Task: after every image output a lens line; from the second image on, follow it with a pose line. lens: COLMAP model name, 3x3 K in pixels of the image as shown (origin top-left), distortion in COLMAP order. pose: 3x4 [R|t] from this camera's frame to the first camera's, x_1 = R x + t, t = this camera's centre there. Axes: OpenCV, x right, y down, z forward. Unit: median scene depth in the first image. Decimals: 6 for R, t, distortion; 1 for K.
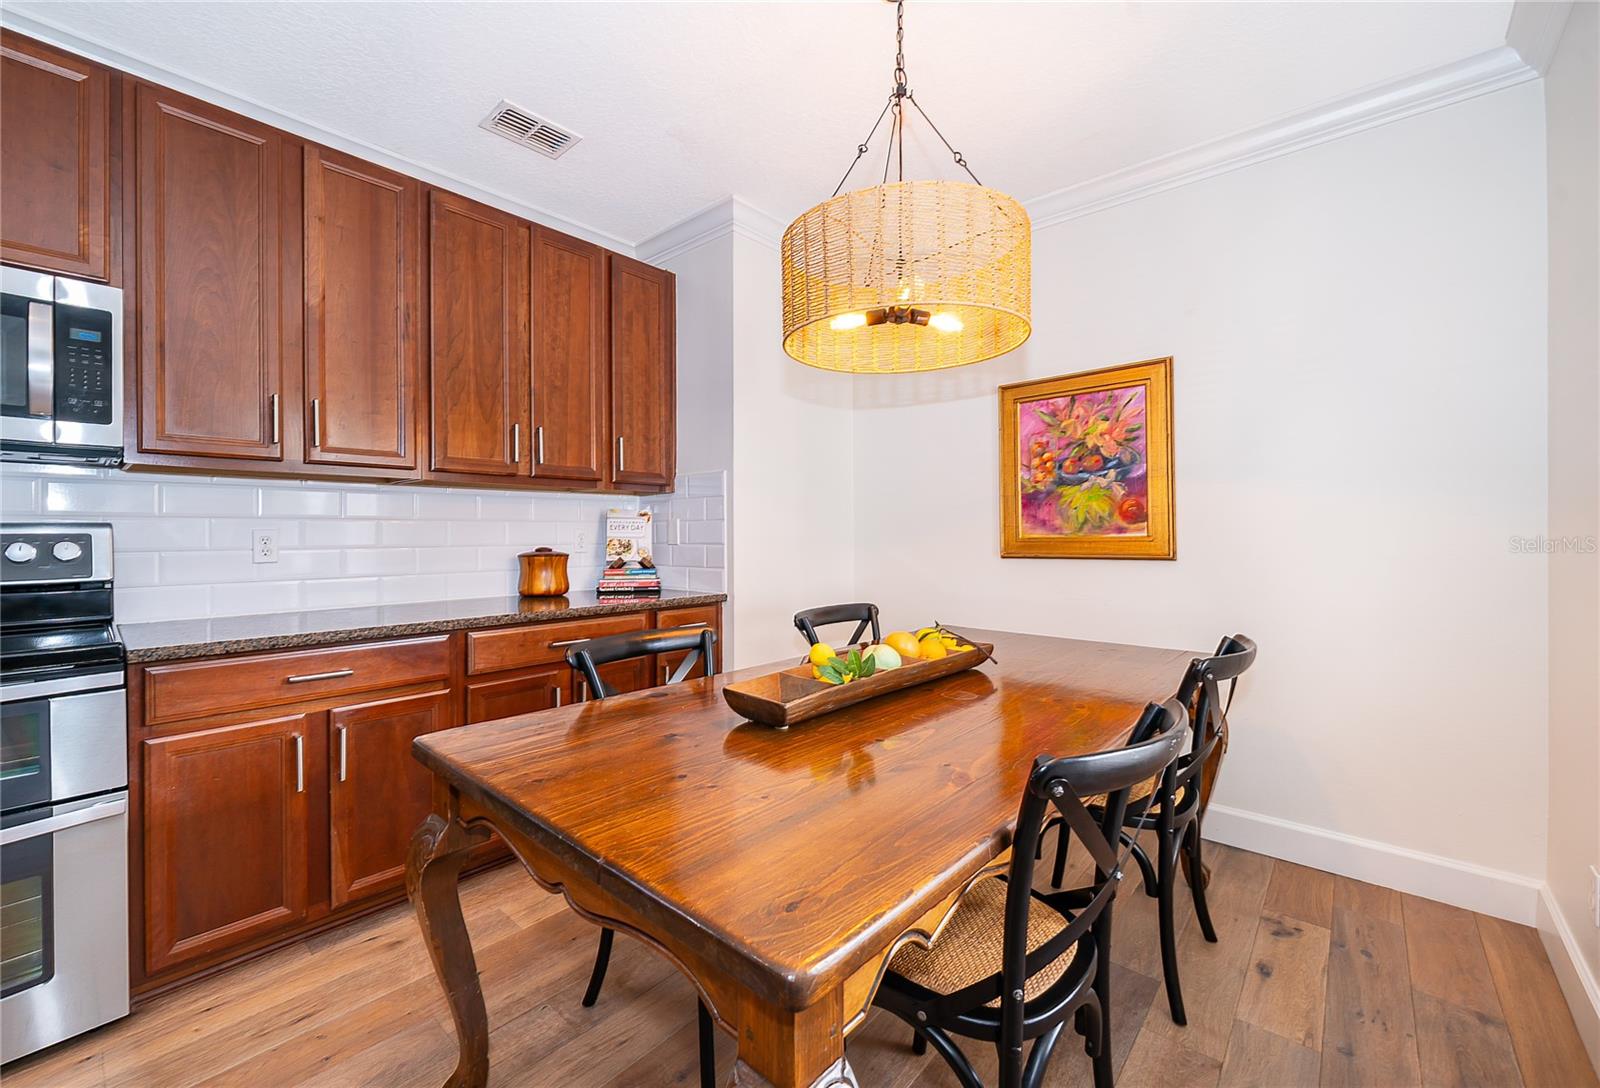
lens RADIAL K [[645.8, 0, 761.7], [0, 645.8, 534.4], [0, 0, 1]] dist [-0.009458, 0.000169]
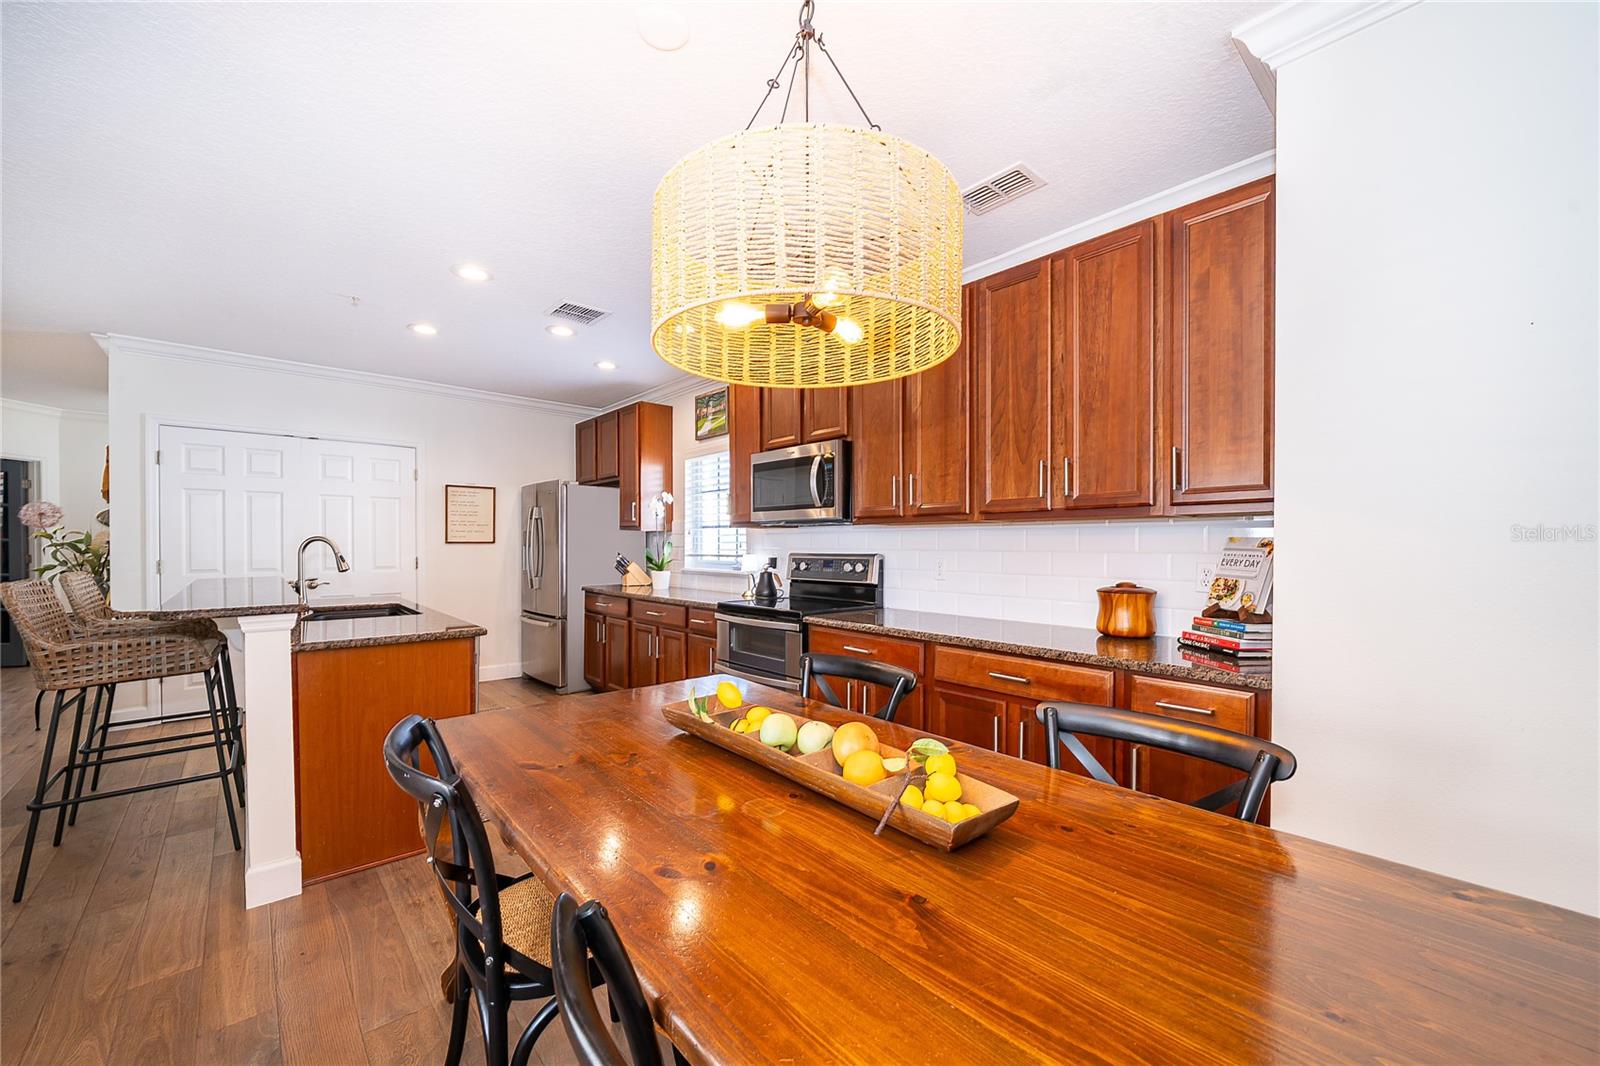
lens RADIAL K [[629.8, 0, 794.3], [0, 629.8, 543.9], [0, 0, 1]] dist [-0.006251, 0.000242]
pose [[-0.105453, 0.003217, -0.994419, 0.620013], [-0.004709, 0.999982, 0.003734, -0.037147], [0.994413, 0.005076, -0.105436, 0.670859]]
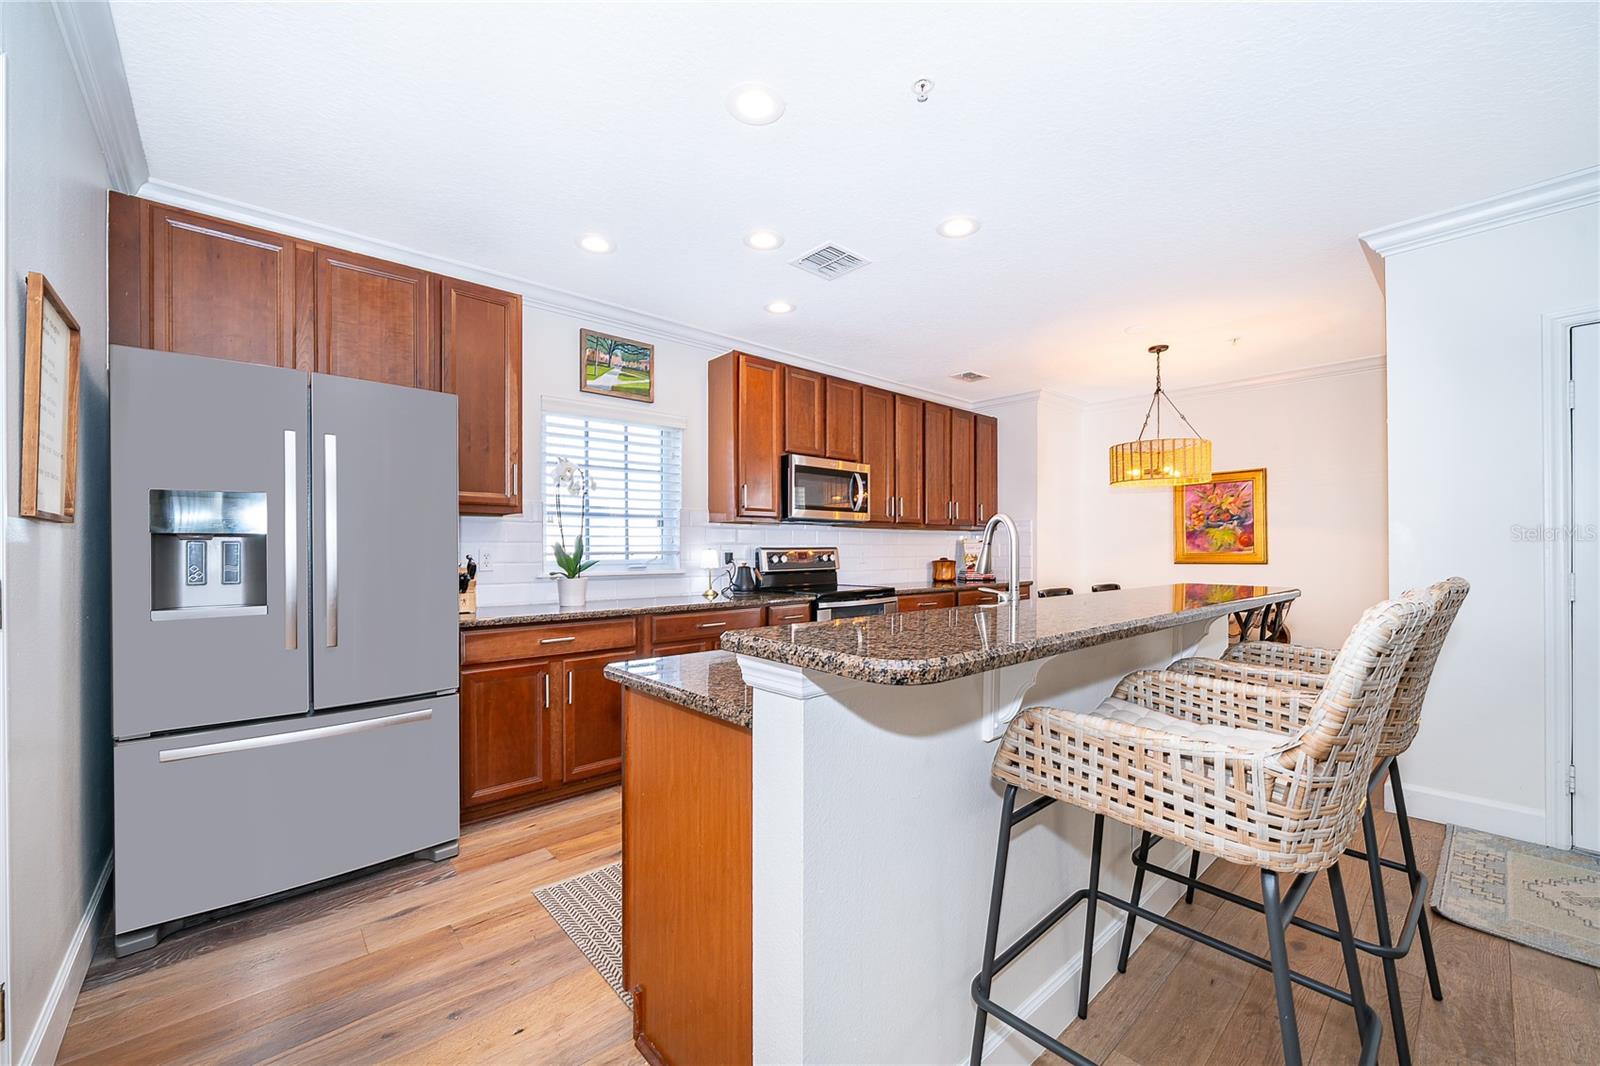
lens RADIAL K [[629.8, 0, 795.9], [0, 629.8, 550.9], [0, 0, 1]] dist [-0.006251, 0.000242]
pose [[0.995697, 0.002561, -0.092633, -0.663615], [-0.002485, 0.999996, 0.000933, -0.002587], [0.092635, -0.000699, 0.995700, -1.120063]]
